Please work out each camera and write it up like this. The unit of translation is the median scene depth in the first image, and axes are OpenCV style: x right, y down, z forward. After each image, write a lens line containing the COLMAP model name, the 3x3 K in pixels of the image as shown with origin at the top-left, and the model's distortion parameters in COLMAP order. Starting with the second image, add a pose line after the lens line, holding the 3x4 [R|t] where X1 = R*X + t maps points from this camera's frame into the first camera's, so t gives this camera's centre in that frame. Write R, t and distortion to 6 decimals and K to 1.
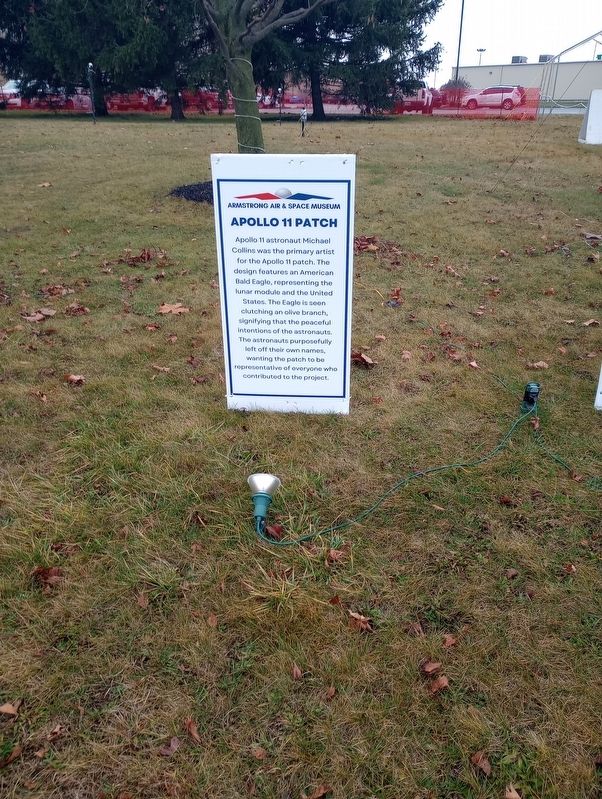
lens RADIAL K [[667.6, 0, 314.4], [0, 667.6, 397.2], [0, 0, 1]] dist [0.024776, -0.003081]
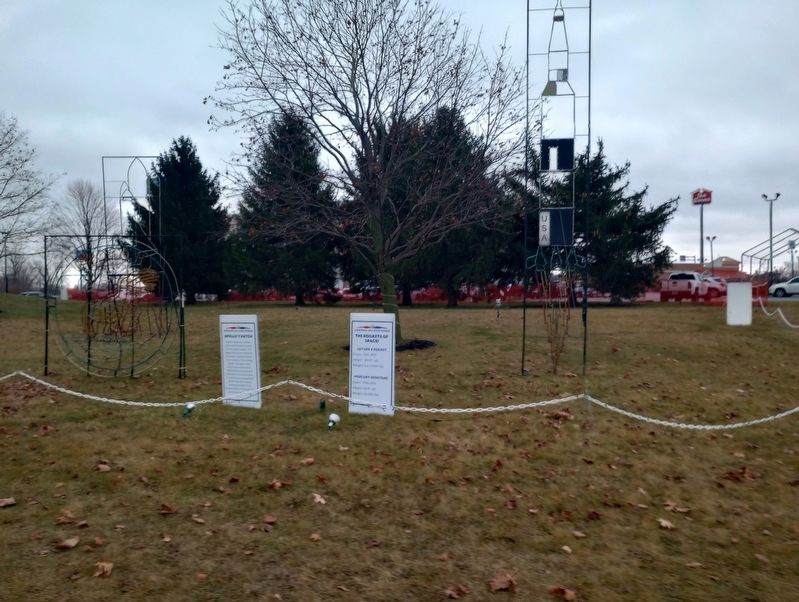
lens RADIAL K [[667.6, 0, 399.5], [0, 667.6, 301.0], [0, 0, 1]] dist [0.024776, -0.003081]
pose [[0.936153, -0.007447, -0.351515, 0.193692], [-0.130702, 0.920757, -0.367592, 0.069147], [0.326397, 0.390066, 0.860995, -0.162301]]
